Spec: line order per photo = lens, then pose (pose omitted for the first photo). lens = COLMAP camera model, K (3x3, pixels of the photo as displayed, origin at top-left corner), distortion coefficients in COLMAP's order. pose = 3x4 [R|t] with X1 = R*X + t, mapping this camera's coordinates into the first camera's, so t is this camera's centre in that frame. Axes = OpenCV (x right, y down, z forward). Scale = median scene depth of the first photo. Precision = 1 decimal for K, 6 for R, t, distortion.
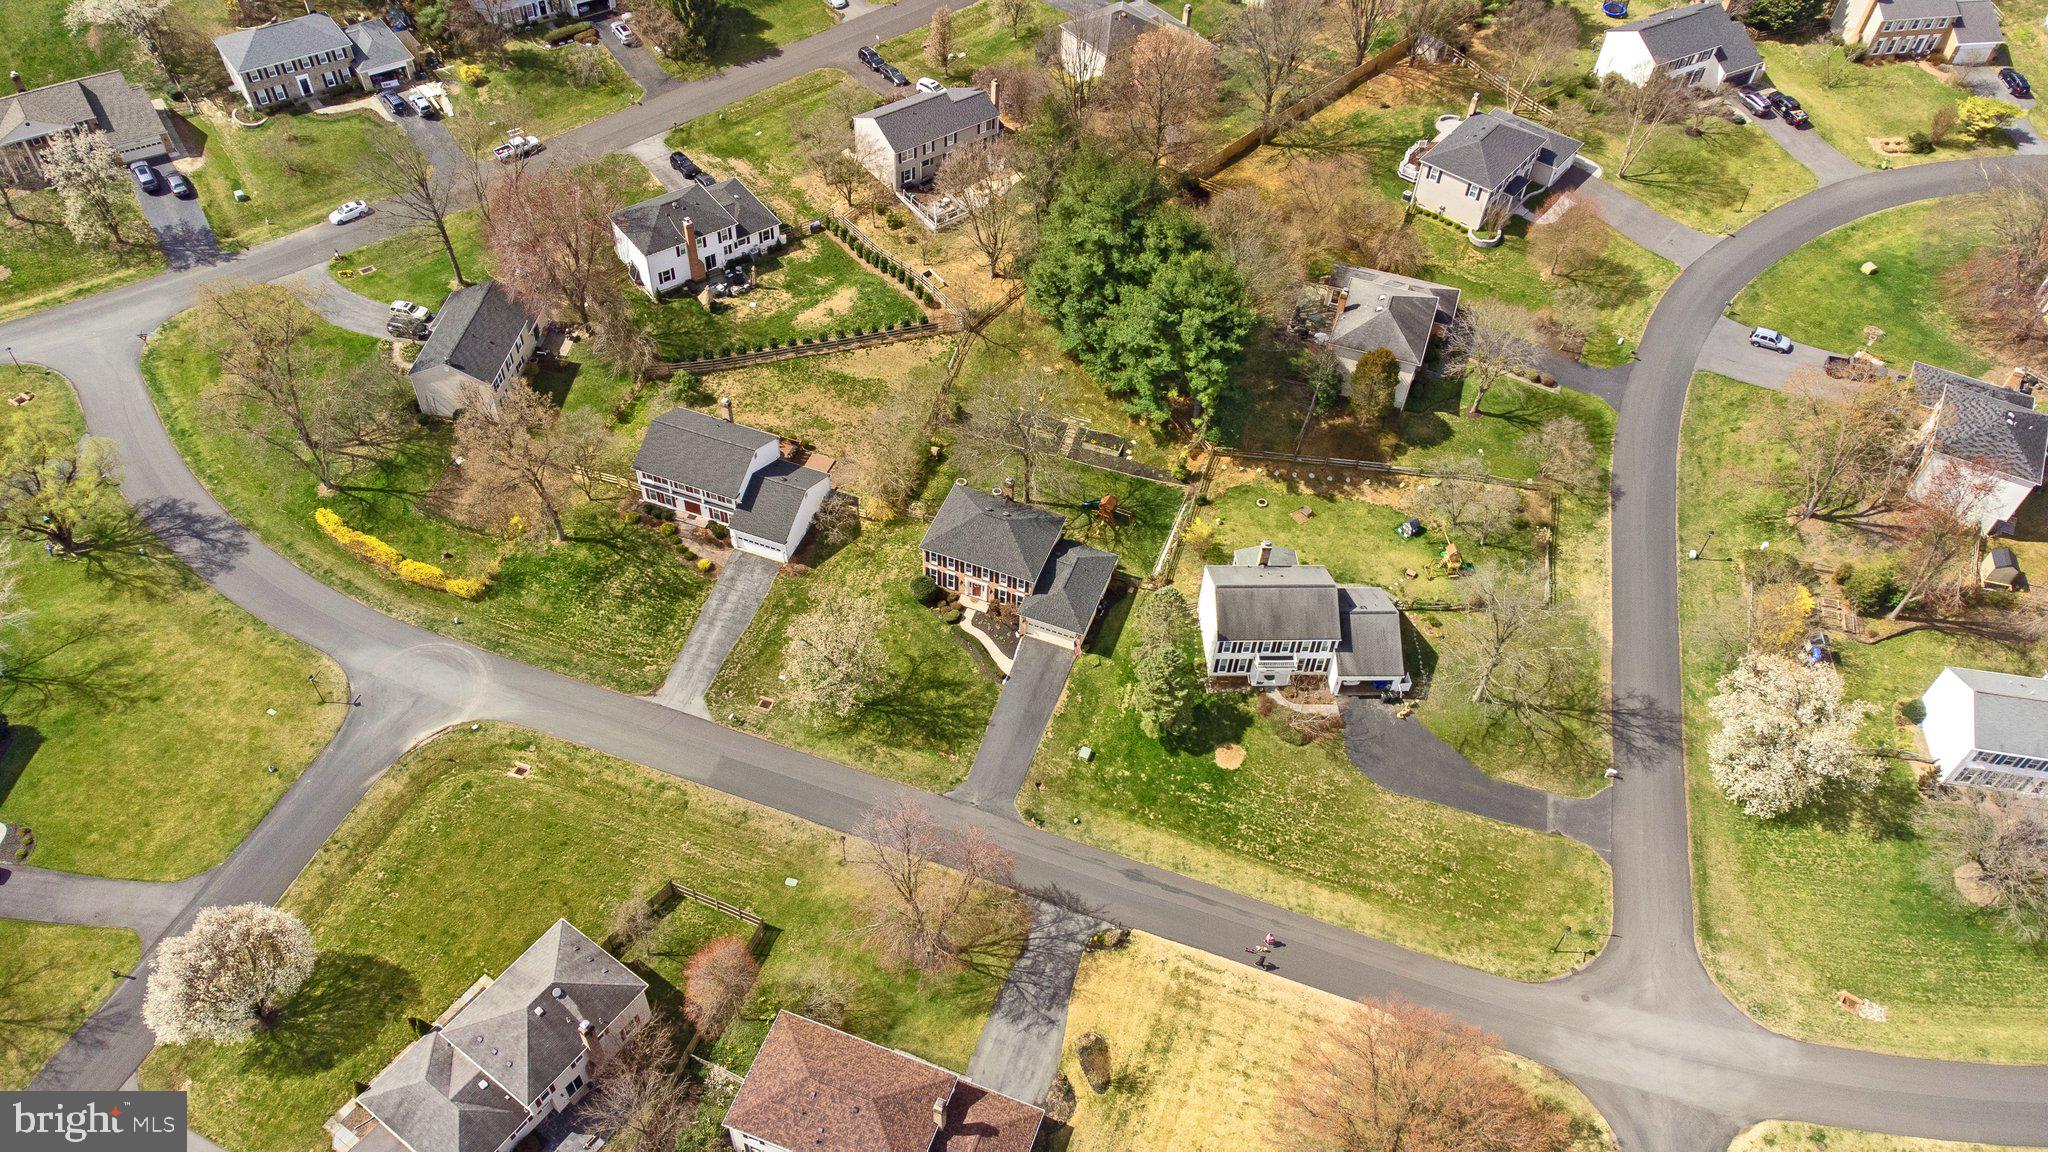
lens RADIAL K [[1533.4, 0, 1024.0], [0, 1533.4, 576.0], [0, 0, 1]] dist [0.003601, 0.085029]
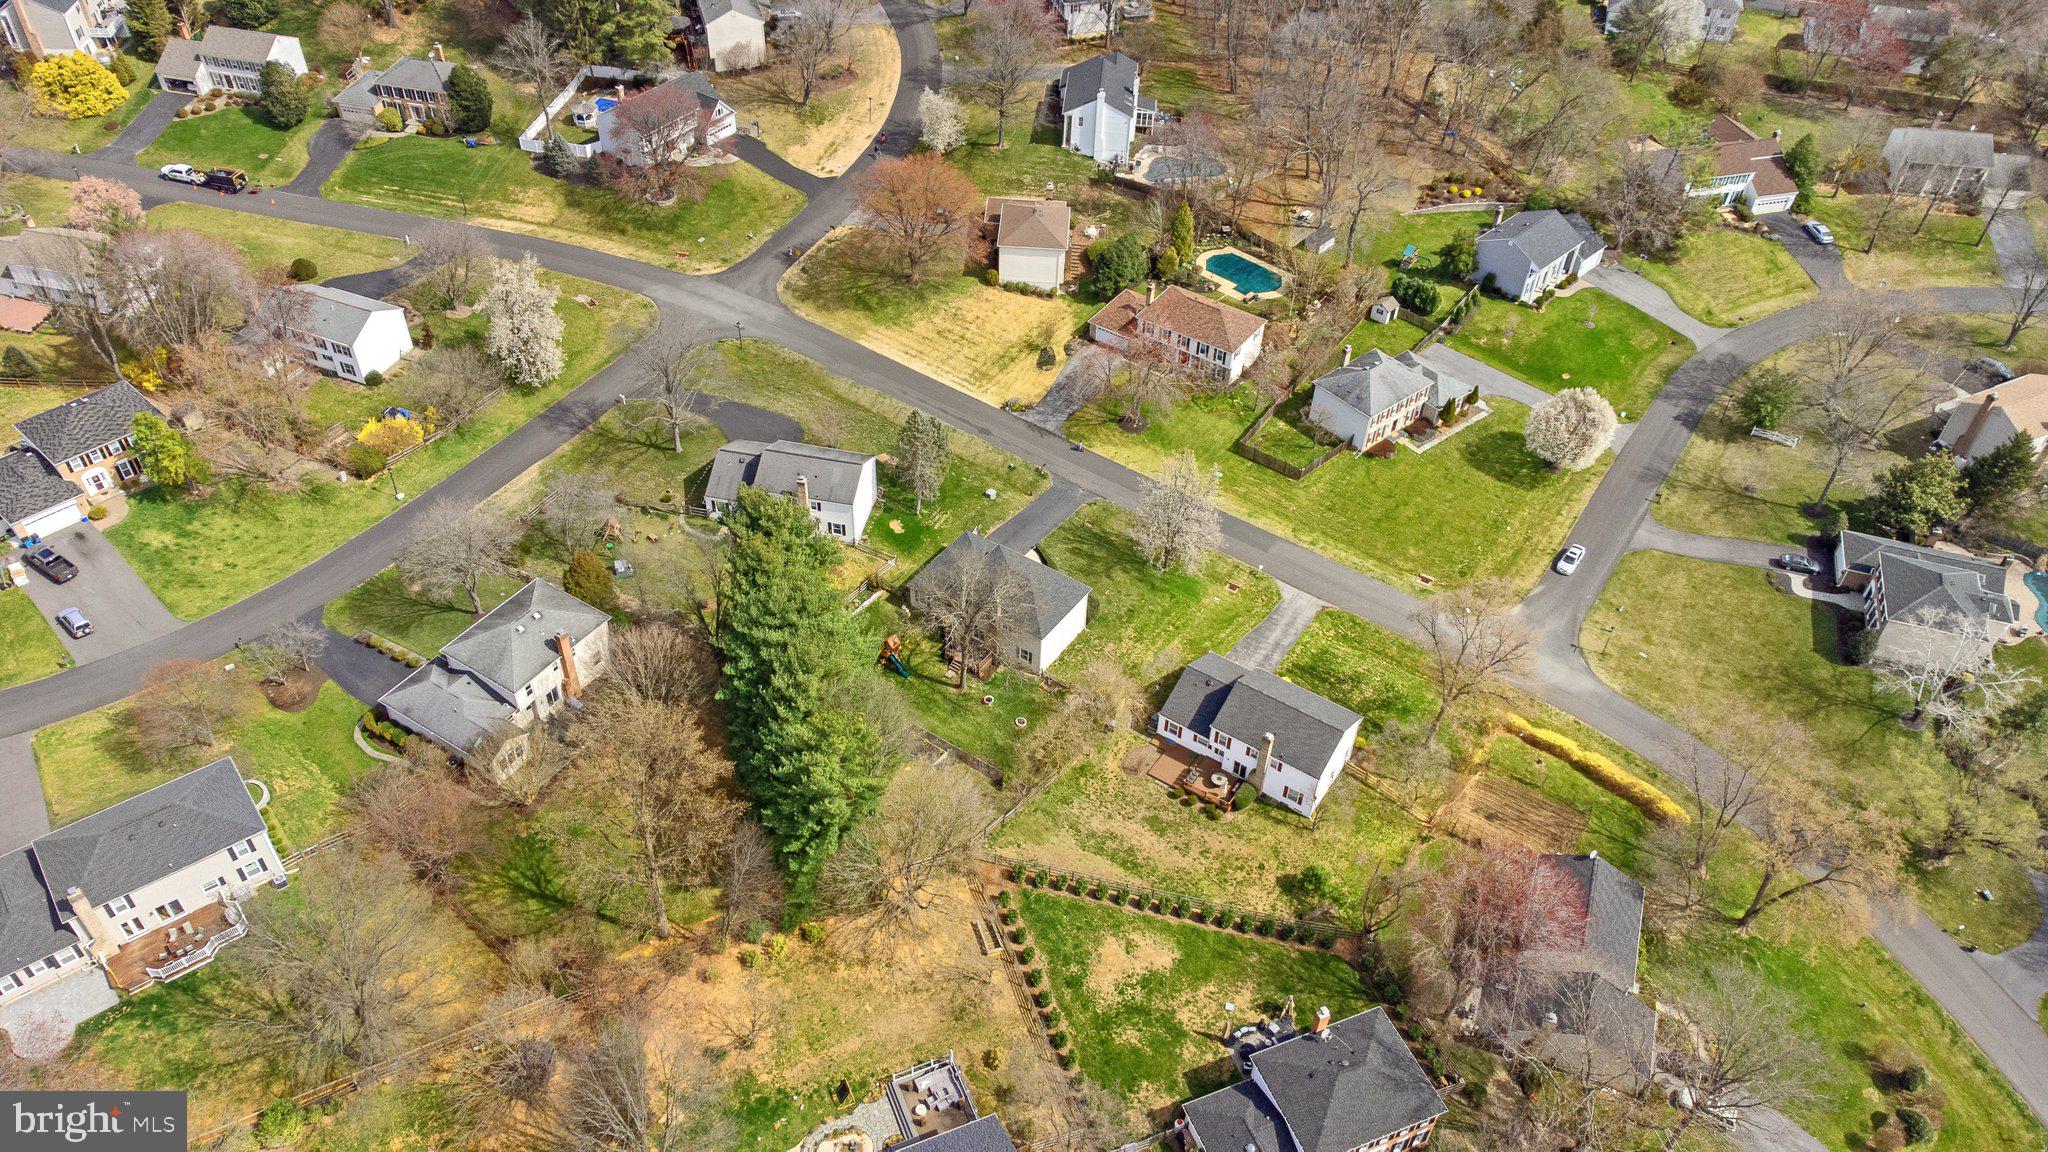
lens RADIAL K [[1533.4, 0, 1024.0], [0, 1533.4, 576.0], [0, 0, 1]] dist [0.003601, 0.085029]
pose [[-0.967783, -0.218665, 0.124826, -0.144359], [0.129021, -0.004956, 0.991629, -1.021465], [-0.216216, 0.975787, 0.033009, 0.895090]]
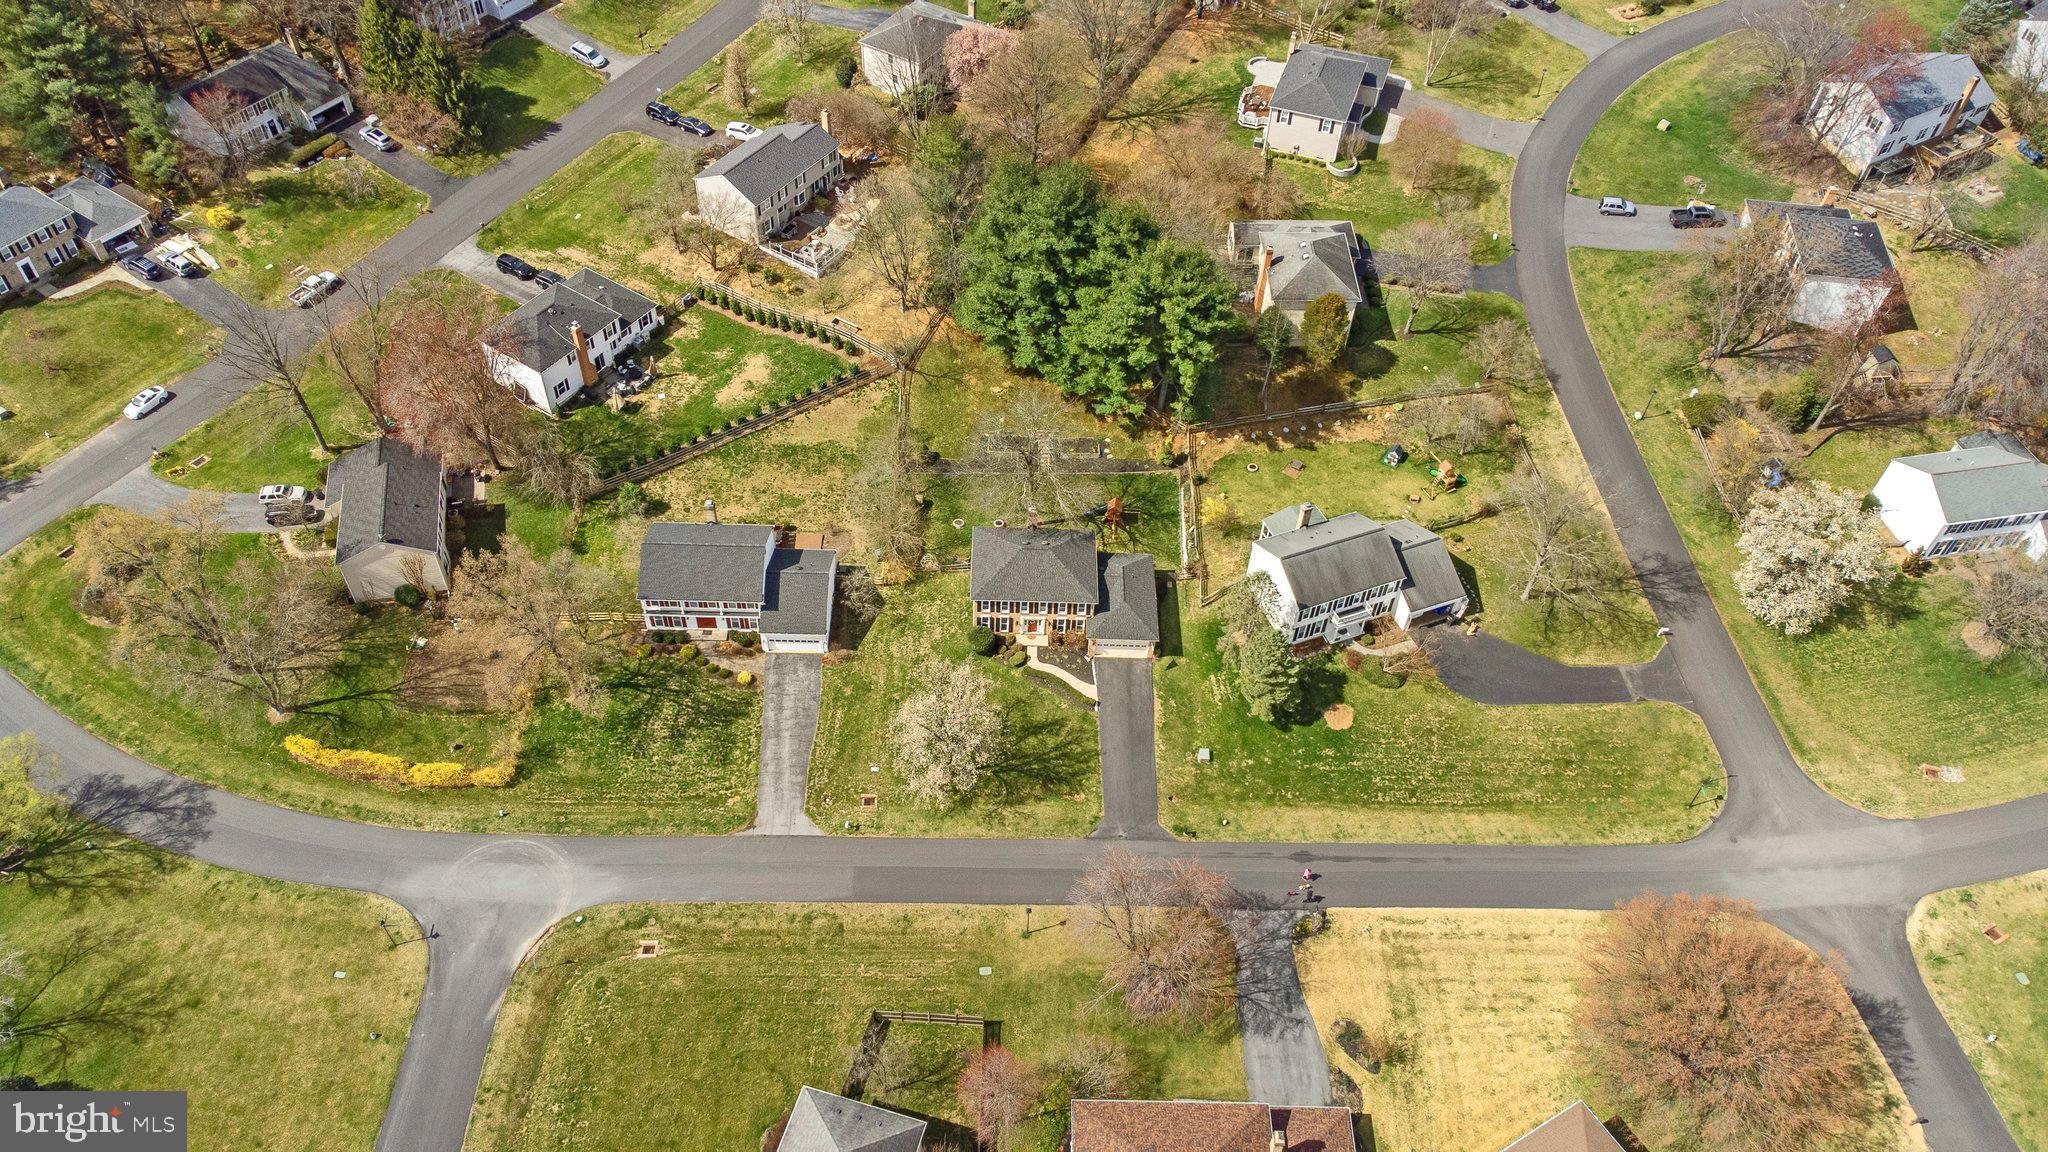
lens RADIAL K [[1533.4, 0, 1024.0], [0, 1533.4, 576.0], [0, 0, 1]] dist [0.003601, 0.085029]
pose [[0.940356, -0.261406, 0.217711, -0.226050], [0.258050, 0.965119, 0.044229, -0.062298], [-0.221679, 0.014589, 0.975011, 0.045467]]
